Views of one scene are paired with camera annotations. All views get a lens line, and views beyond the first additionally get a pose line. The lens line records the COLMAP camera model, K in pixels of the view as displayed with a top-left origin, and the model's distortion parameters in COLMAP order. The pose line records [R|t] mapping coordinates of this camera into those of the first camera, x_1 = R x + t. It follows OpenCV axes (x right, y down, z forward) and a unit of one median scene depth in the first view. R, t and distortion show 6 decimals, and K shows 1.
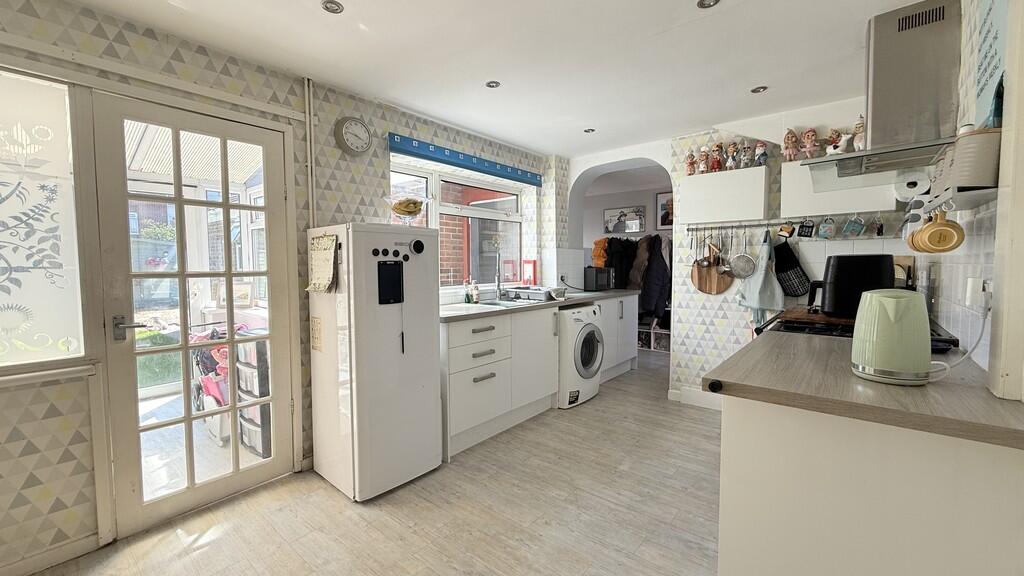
lens RADIAL K [[406.4, 0, 509.8], [0, 406.4, 287.3], [0, 0, 1]] dist [-0.001427, 0.000030]
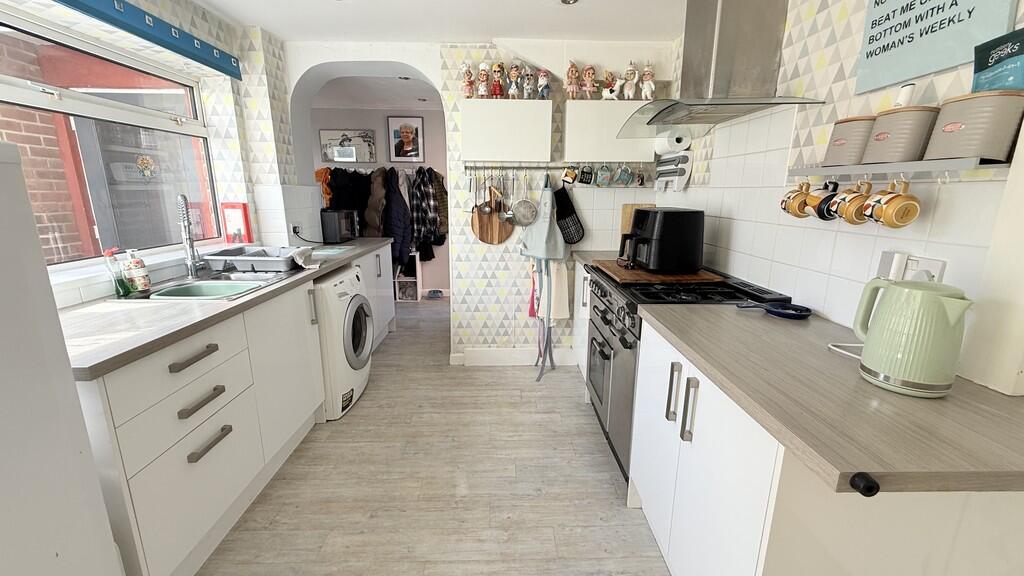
lens RADIAL K [[406.4, 0, 508.9], [0, 406.4, 286.9], [0, 0, 1]] dist [-0.001427, 0.000030]
pose [[0.749361, -0.138016, 0.647619, -0.075632], [0.027130, 0.983615, 0.178229, -0.053553], [-0.661606, -0.115988, 0.740827, 0.332985]]
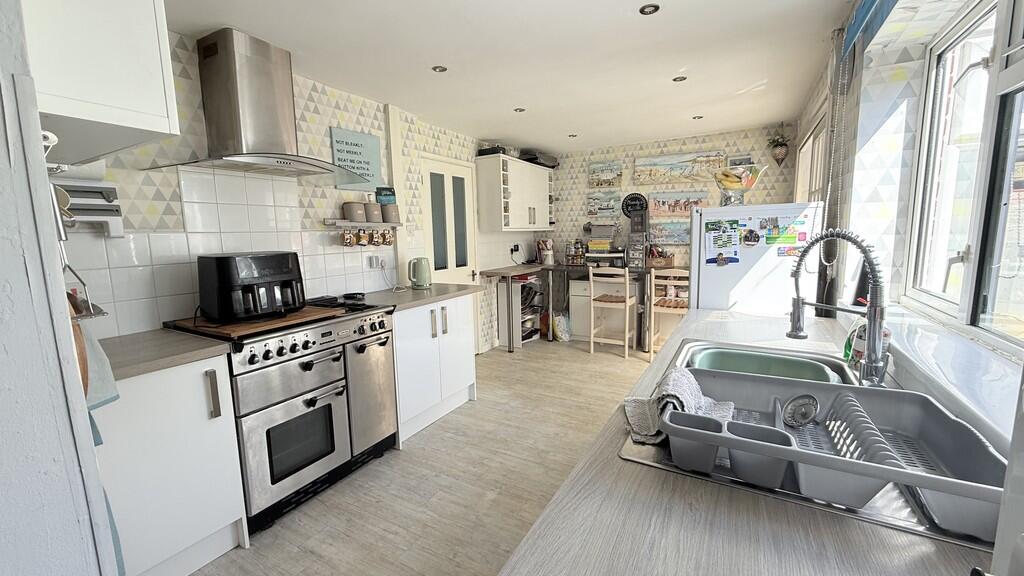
lens RADIAL K [[406.4, 0, 509.9], [0, 406.4, 286.1], [0, 0, 1]] dist [-0.001427, 0.000030]
pose [[-0.983878, 0.053906, -0.170523, 0.287878], [0.020936, 0.981652, 0.189528, -0.116481], [0.177611, 0.182902, -0.966955, 1.392213]]
